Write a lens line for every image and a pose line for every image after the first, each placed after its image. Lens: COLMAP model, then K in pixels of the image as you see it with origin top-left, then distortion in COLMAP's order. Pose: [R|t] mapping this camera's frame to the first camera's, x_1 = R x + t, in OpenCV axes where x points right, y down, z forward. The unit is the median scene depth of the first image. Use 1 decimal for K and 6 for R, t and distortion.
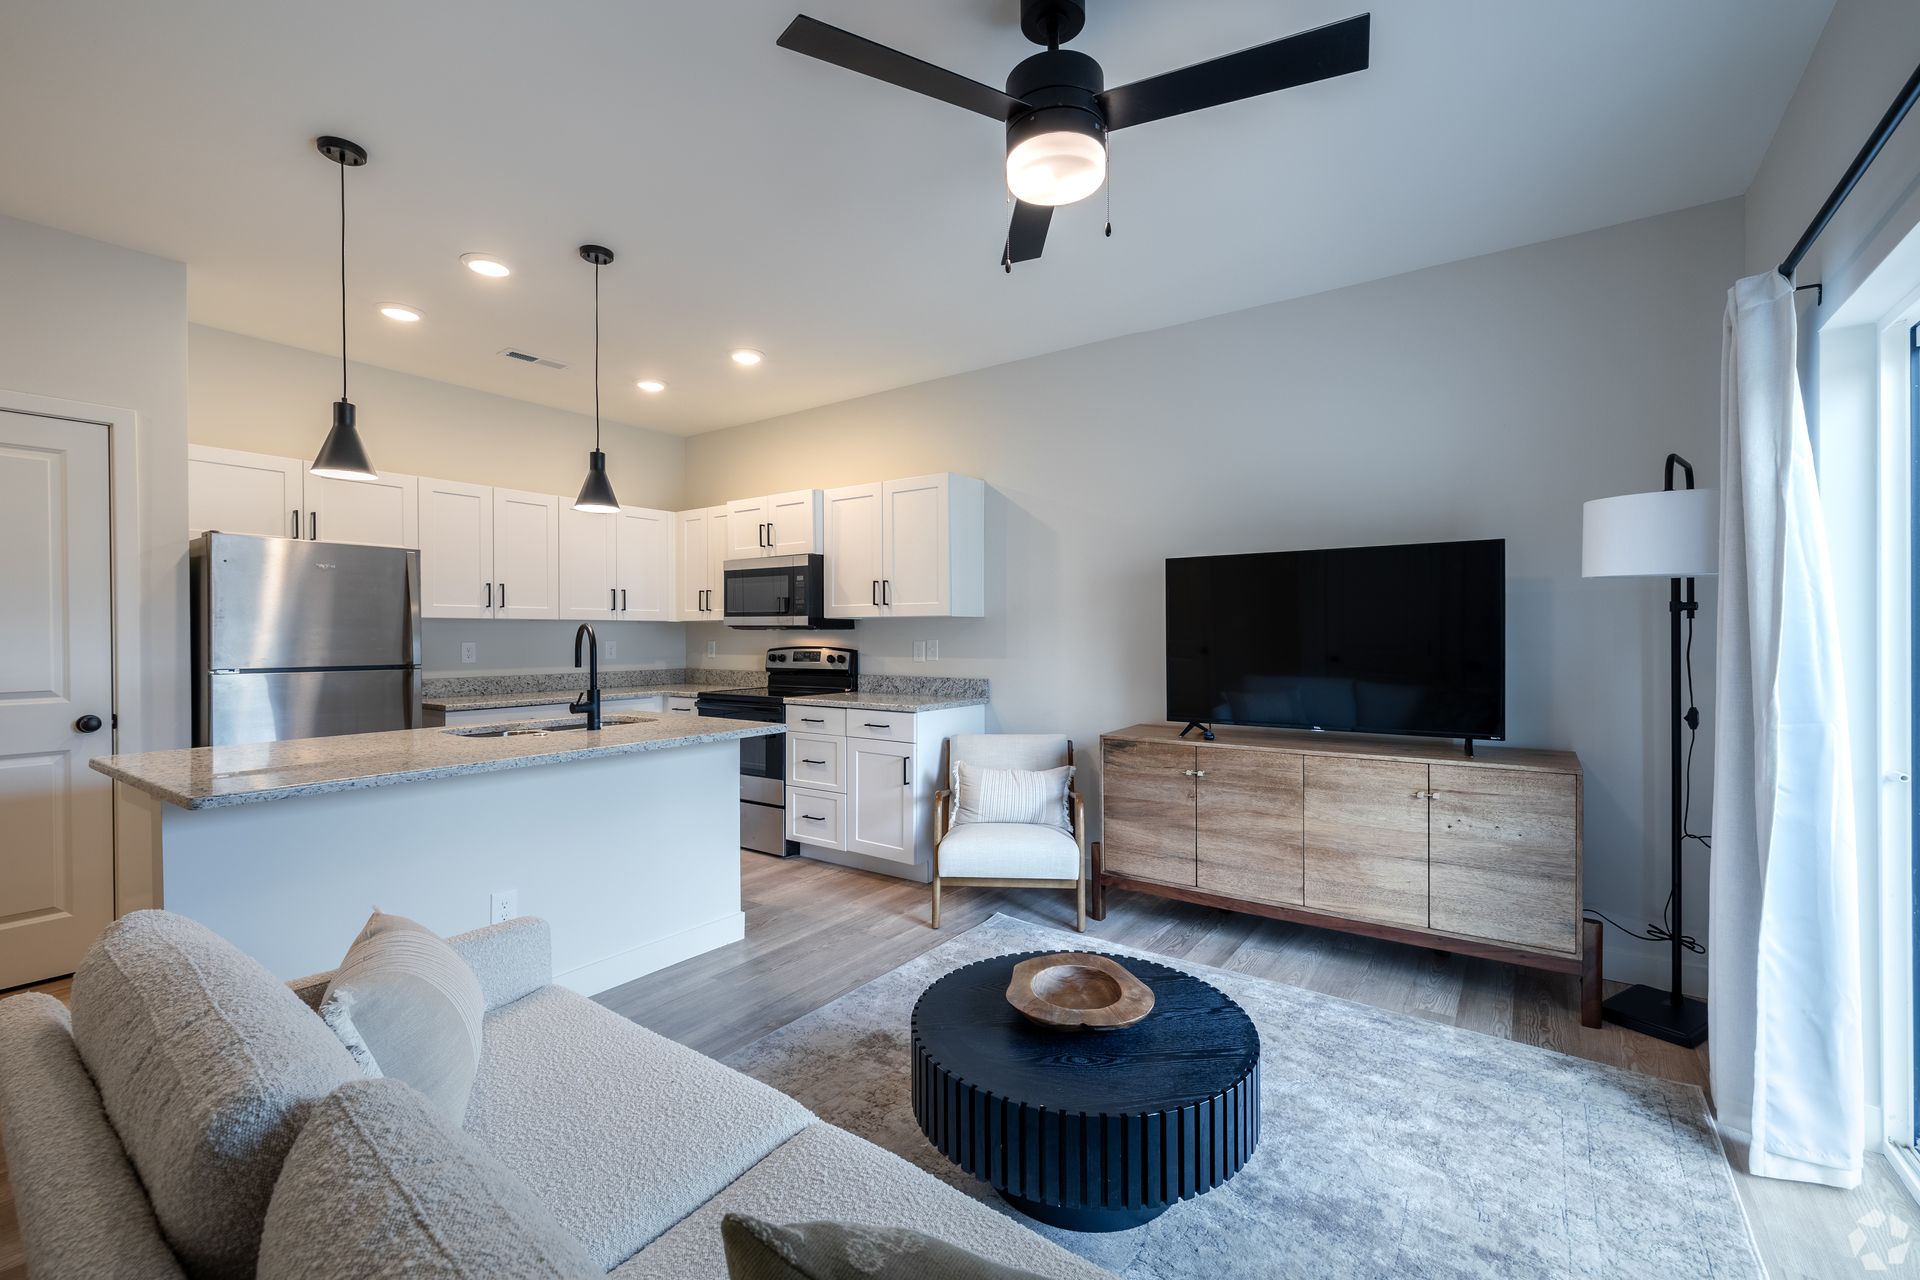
lens RADIAL K [[818.0, 0, 960.0], [0, 818.0, 640.0], [0, 0, 1]] dist [0.015877, -0.000038]
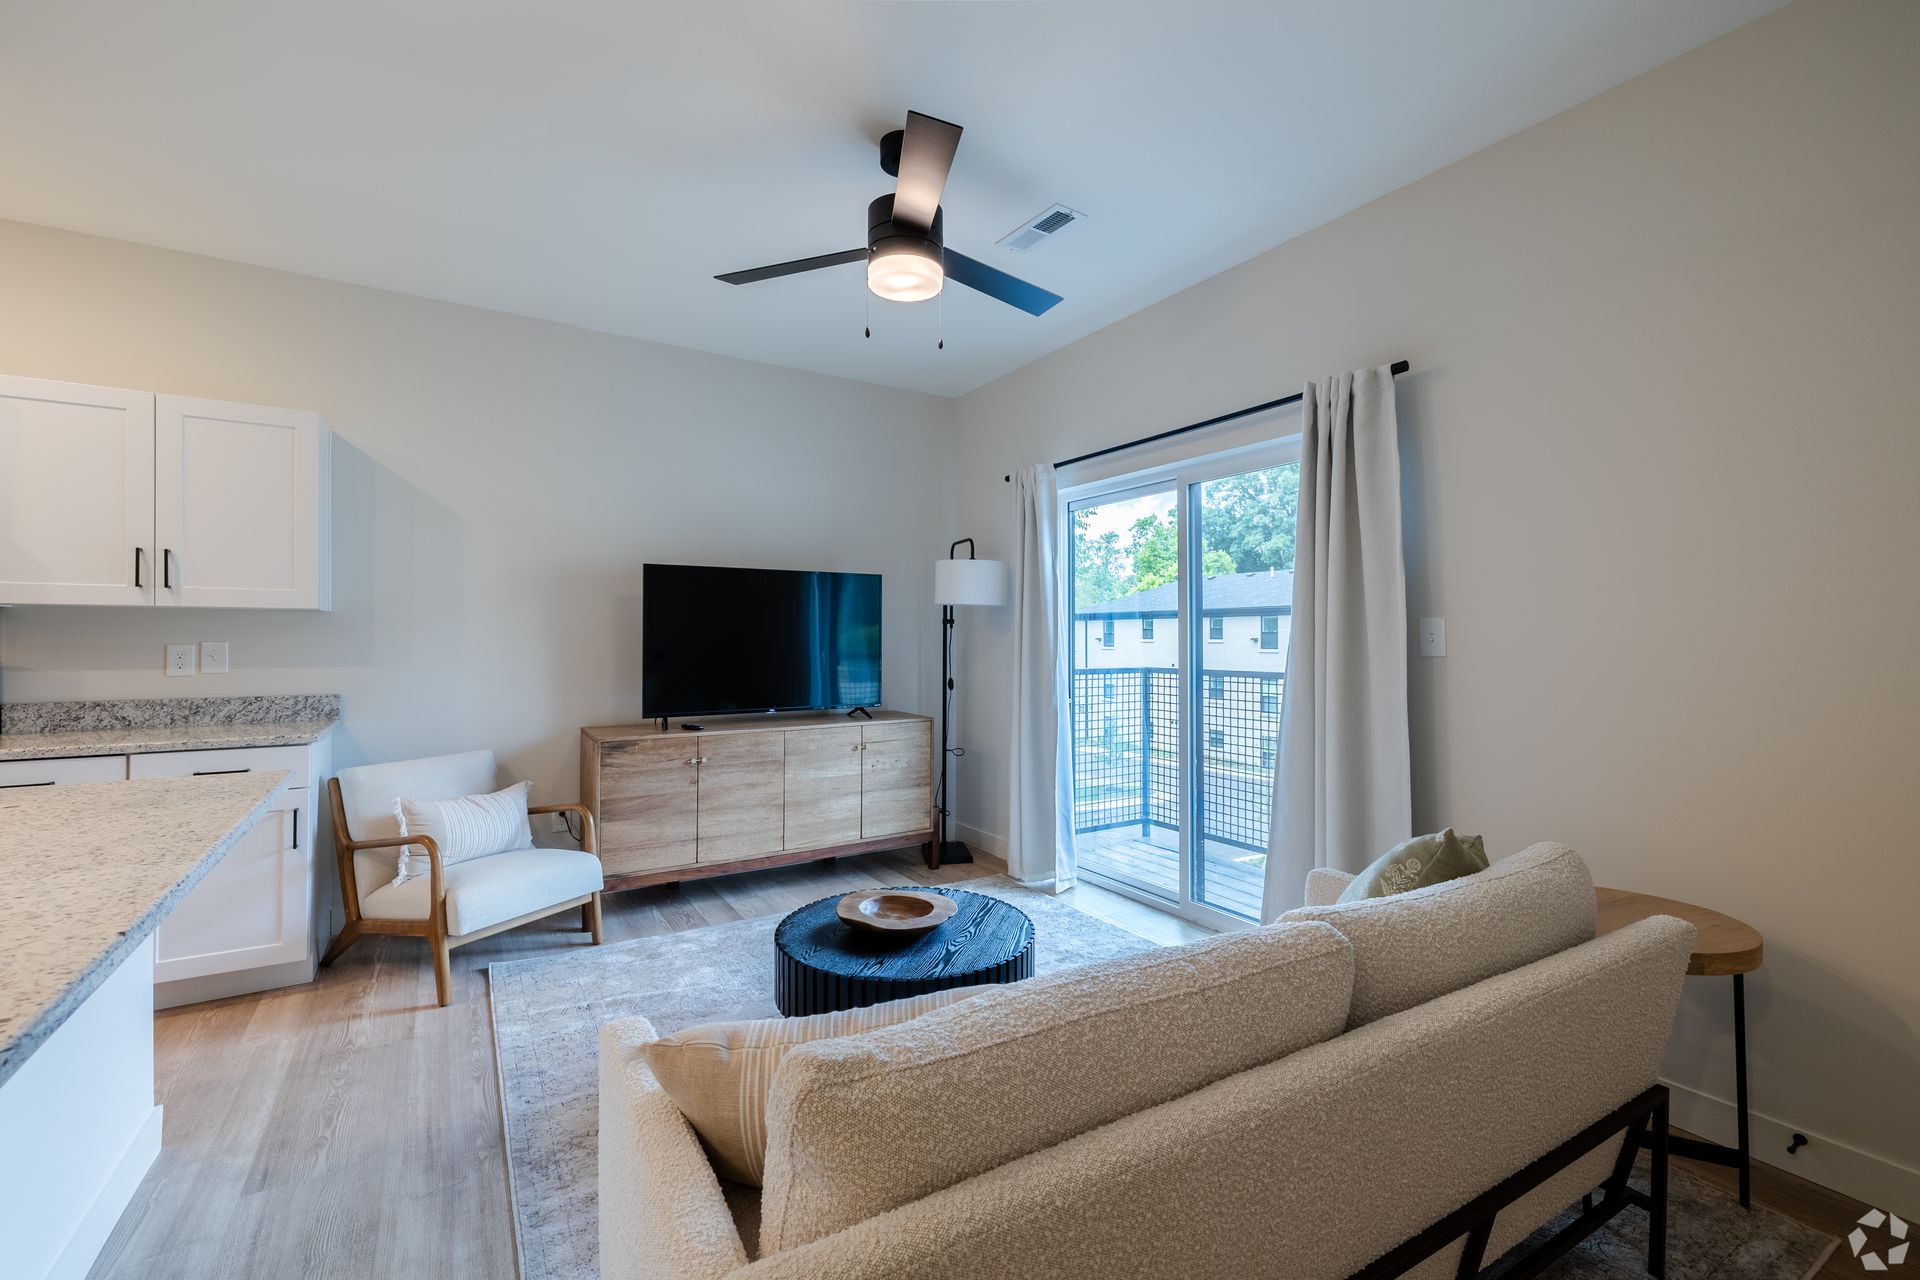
lens RADIAL K [[818.0, 0, 960.0], [0, 818.0, 640.0], [0, 0, 1]] dist [0.015877, -0.000038]
pose [[0.388171, -0.003140, 0.921582, -0.599489], [0.001342, 0.999995, 0.002842, -0.004484], [-0.921586, 0.000133, 0.388173, 0.238886]]
